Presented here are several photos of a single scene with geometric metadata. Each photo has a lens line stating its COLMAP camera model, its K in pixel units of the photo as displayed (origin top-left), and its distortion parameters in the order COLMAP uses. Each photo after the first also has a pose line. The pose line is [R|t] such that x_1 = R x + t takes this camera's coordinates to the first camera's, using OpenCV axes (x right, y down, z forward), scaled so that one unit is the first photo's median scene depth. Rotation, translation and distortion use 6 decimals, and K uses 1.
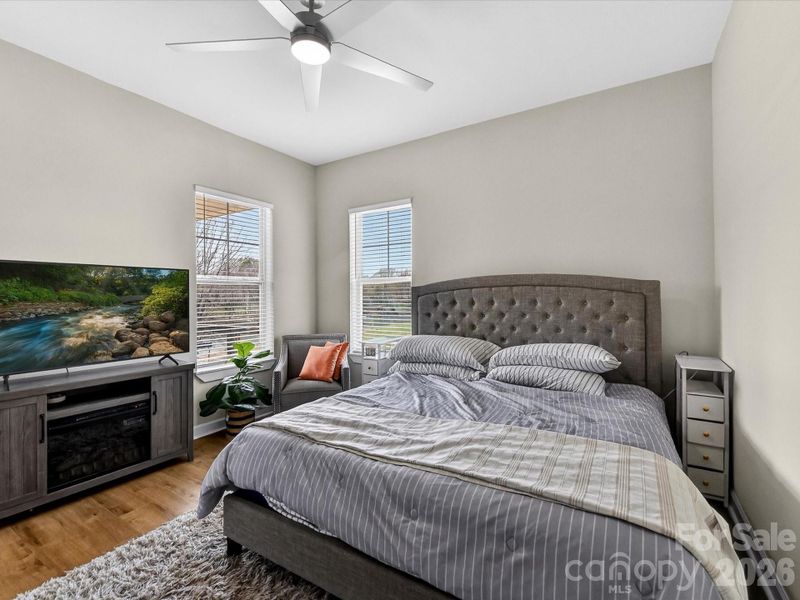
lens RADIAL K [[370.3, 0, 413.9], [0, 370.3, 305.4], [0, 0, 1]] dist [-0.001911, 0.000230]
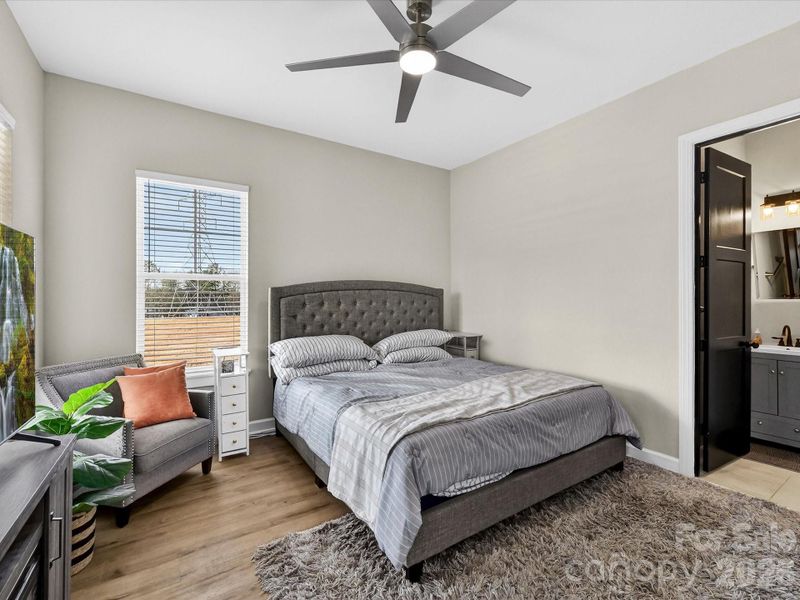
lens RADIAL K [[361.4, 0, 400.0], [0, 361.4, 300.0], [0, 0, 1]] dist [0.001726, 0.000020]
pose [[0.437218, -0.000934, 0.899355, -0.929755], [0.021474, 0.999725, -0.009402, -0.004546], [-0.899099, 0.023424, 0.437117, 0.454474]]
